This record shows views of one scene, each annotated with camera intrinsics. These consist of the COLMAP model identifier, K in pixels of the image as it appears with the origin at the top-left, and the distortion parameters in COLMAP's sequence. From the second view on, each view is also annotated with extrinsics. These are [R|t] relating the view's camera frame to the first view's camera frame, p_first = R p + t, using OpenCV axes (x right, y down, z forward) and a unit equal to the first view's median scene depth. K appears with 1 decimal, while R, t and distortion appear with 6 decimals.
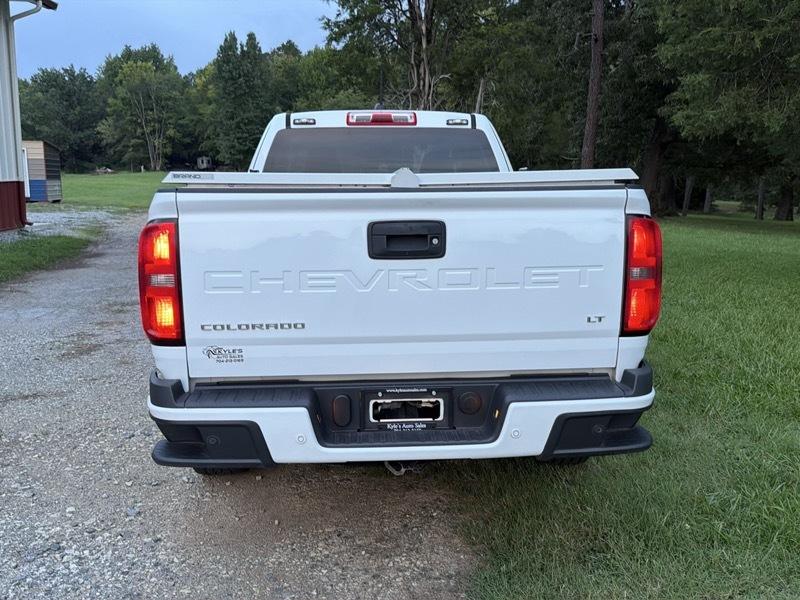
lens RADIAL K [[713.3, 0, 404.0], [0, 713.3, 299.6], [0, 0, 1]] dist [0.092206, -0.200496]
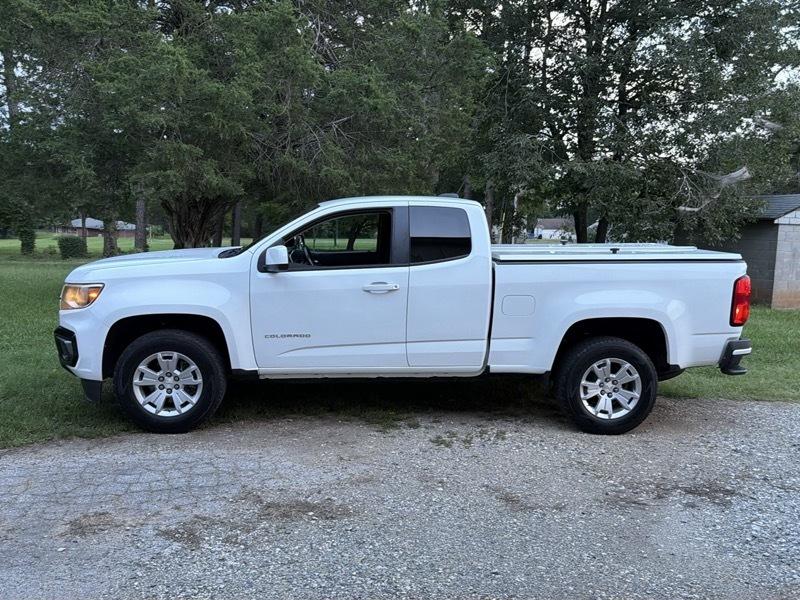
lens RADIAL K [[710.5, 0, 402.3], [0, 710.5, 293.4], [0, 0, 1]] dist [0.112673, -0.223190]
pose [[-0.024271, -0.122051, 0.992227, -0.204245], [0.141826, 0.982060, 0.124270, -0.038049], [-0.989594, 0.143740, -0.006525, 0.161455]]
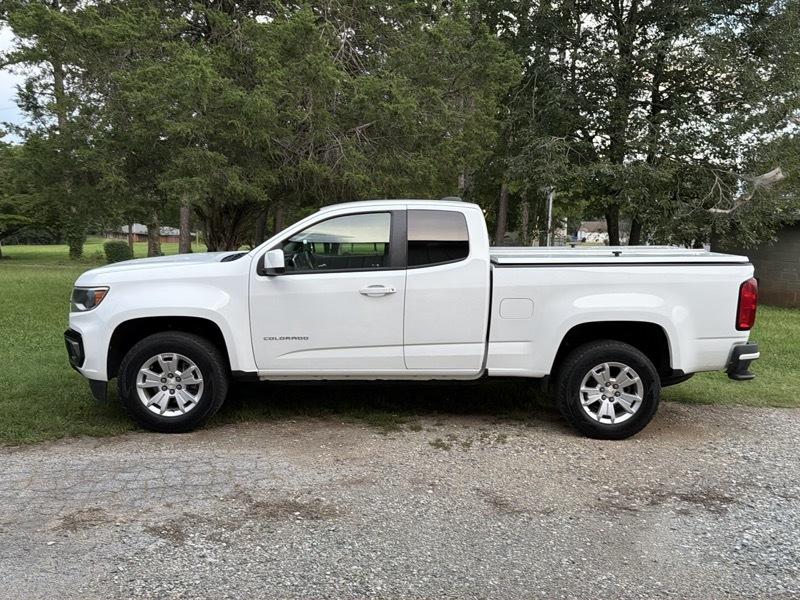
lens RADIAL K [[710.5, 0, 402.3], [0, 710.5, 293.4], [0, 0, 1]] dist [0.112673, -0.223190]
pose [[0.035165, -0.116047, 0.992621, -0.205264], [0.148403, 0.982830, 0.109645, -0.036314], [-0.988302, 0.143452, 0.051783, 0.150617]]
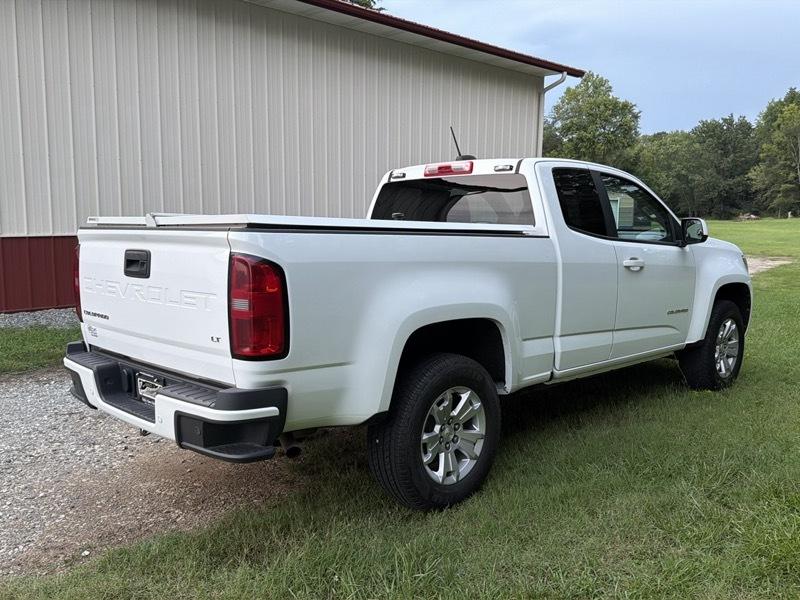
lens RADIAL K [[710.5, 0, 402.3], [0, 710.5, 293.4], [0, 0, 1]] dist [0.112673, -0.223190]
pose [[0.660167, 0.075653, -0.747299, 0.104217], [-0.128661, 0.991600, -0.013275, -0.005568], [0.740017, 0.104912, 0.664355, 0.033680]]
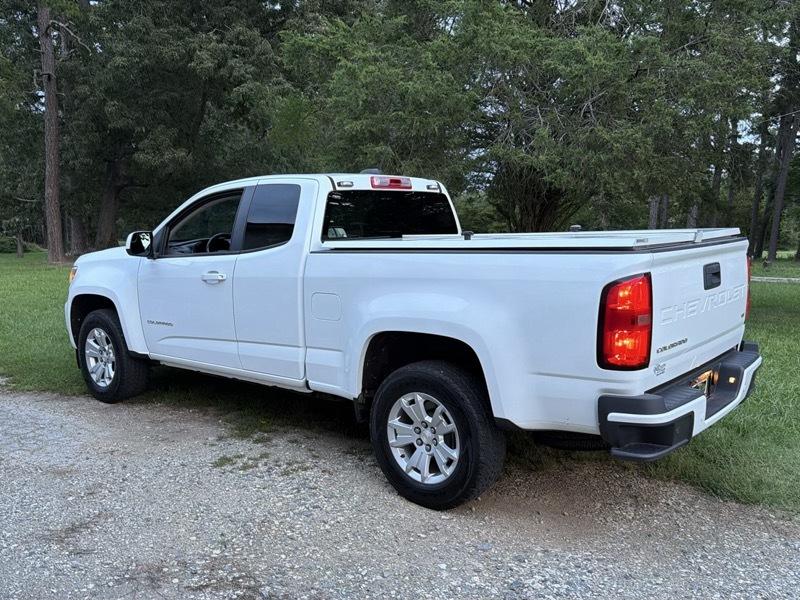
lens RADIAL K [[710.5, 0, 402.3], [0, 710.5, 293.4], [0, 0, 1]] dist [0.112673, -0.223190]
pose [[0.689984, -0.084291, 0.718900, -0.118566], [0.129973, 0.991481, -0.008494, -0.008967], [-0.712059, 0.099298, 0.695062, 0.029188]]
